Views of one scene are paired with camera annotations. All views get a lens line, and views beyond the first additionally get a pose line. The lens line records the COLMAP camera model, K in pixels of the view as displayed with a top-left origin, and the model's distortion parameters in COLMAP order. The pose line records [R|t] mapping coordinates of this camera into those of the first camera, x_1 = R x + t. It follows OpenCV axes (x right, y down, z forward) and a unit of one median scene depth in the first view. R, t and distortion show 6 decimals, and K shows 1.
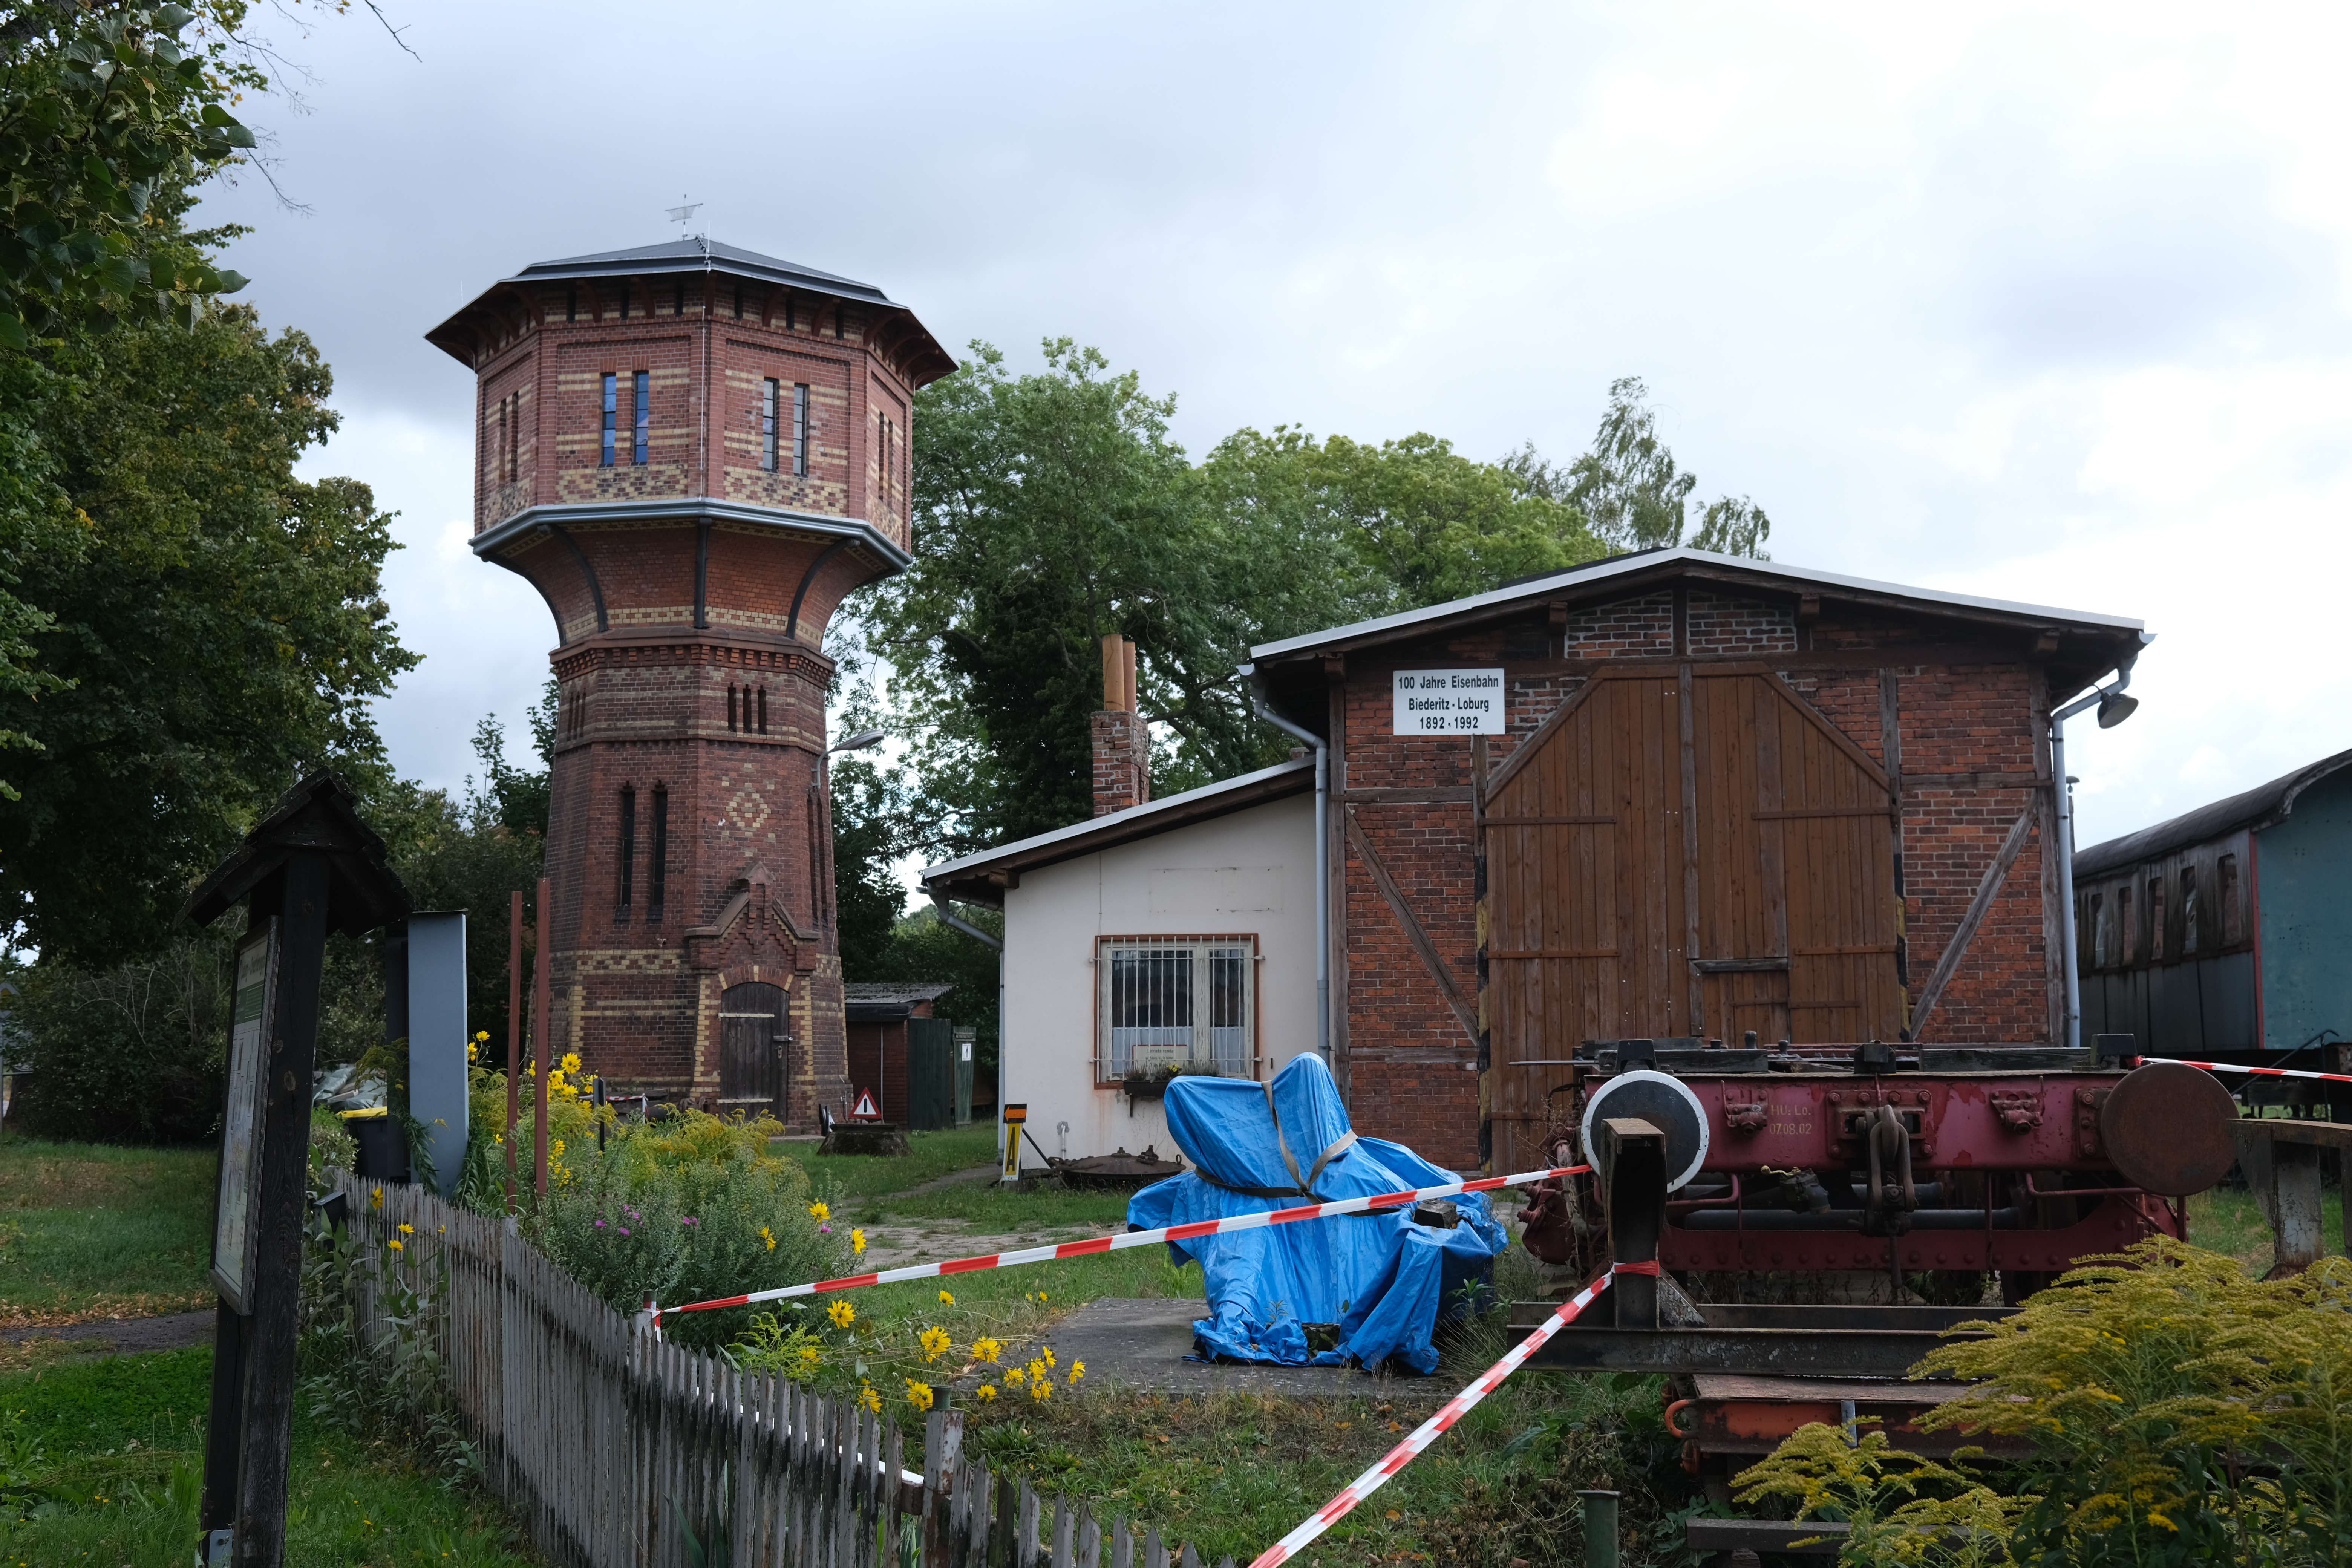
lens RADIAL K [[2337.0, 0, 1177.6], [0, 2337.0, 782.1], [0, 0, 1]] dist [0.000493, 0.000000]
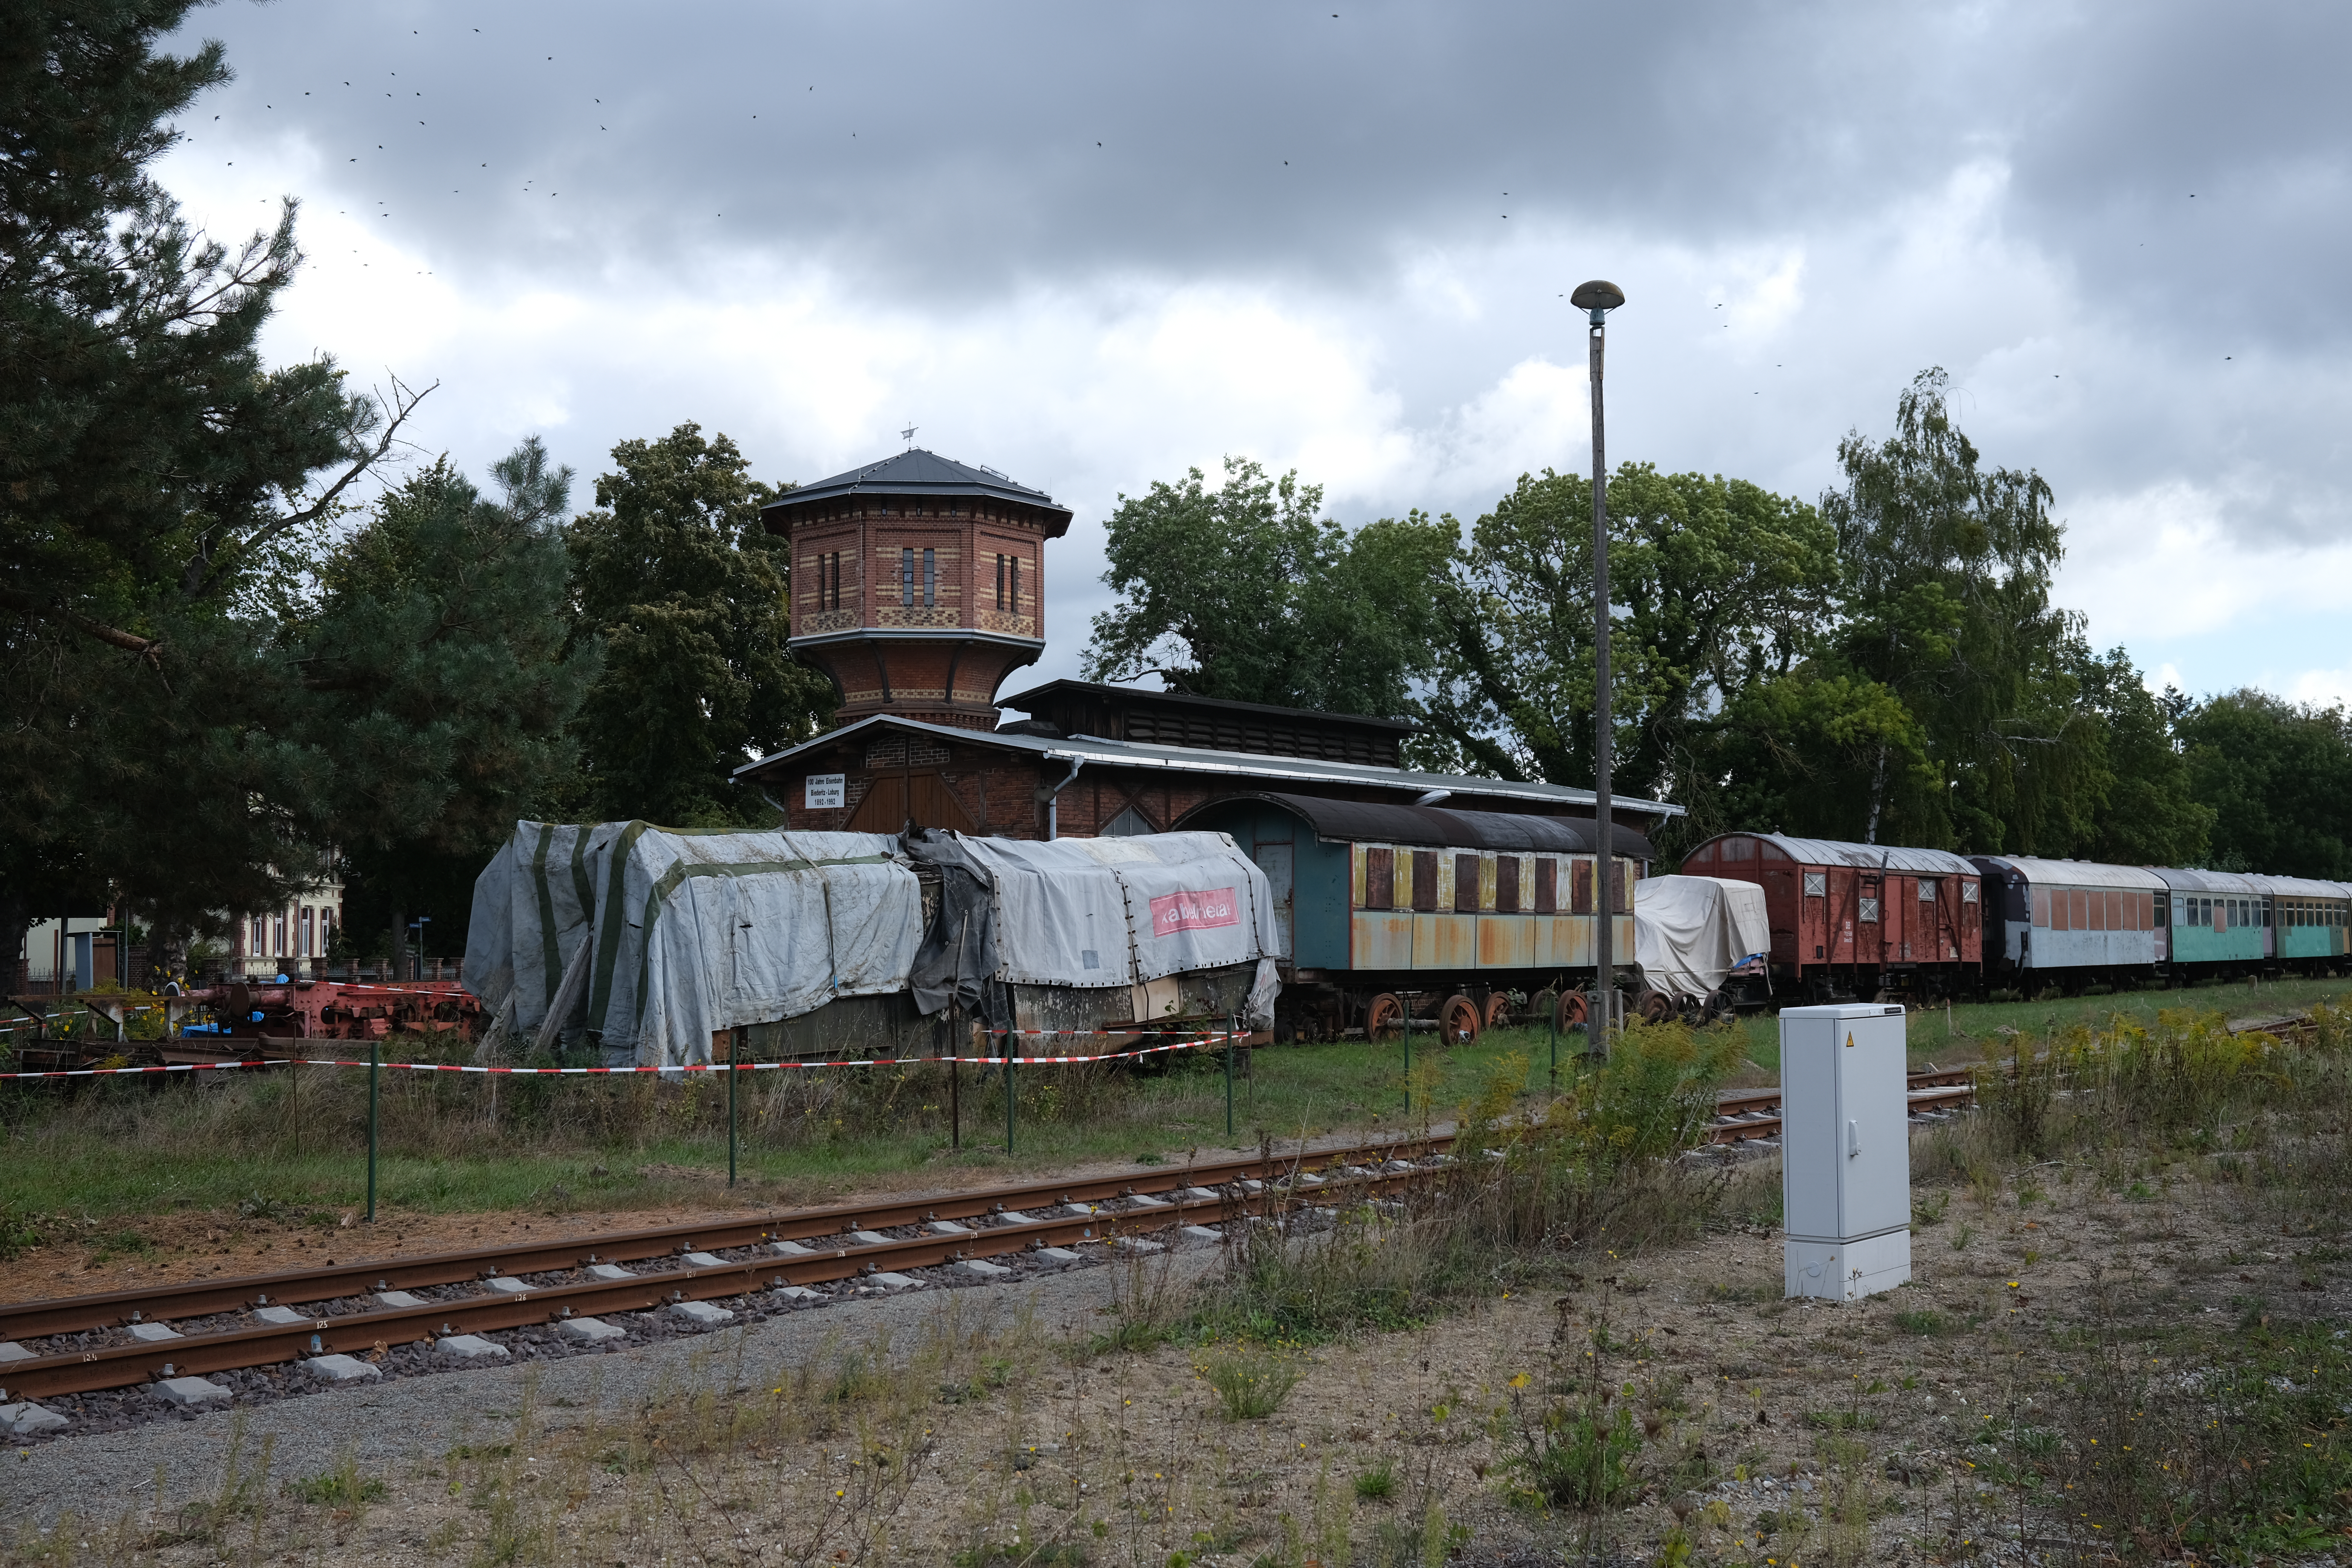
lens RADIAL K [[2337.0, 0, 1173.9], [0, 2337.0, 786.3], [0, 0, 1]] dist [0.000493, 0.000000]
pose [[0.870127, -0.031938, -0.491791, 0.794559], [0.055573, 0.997892, 0.033519, -0.052131], [0.489684, -0.056496, 0.870068, -0.341544]]
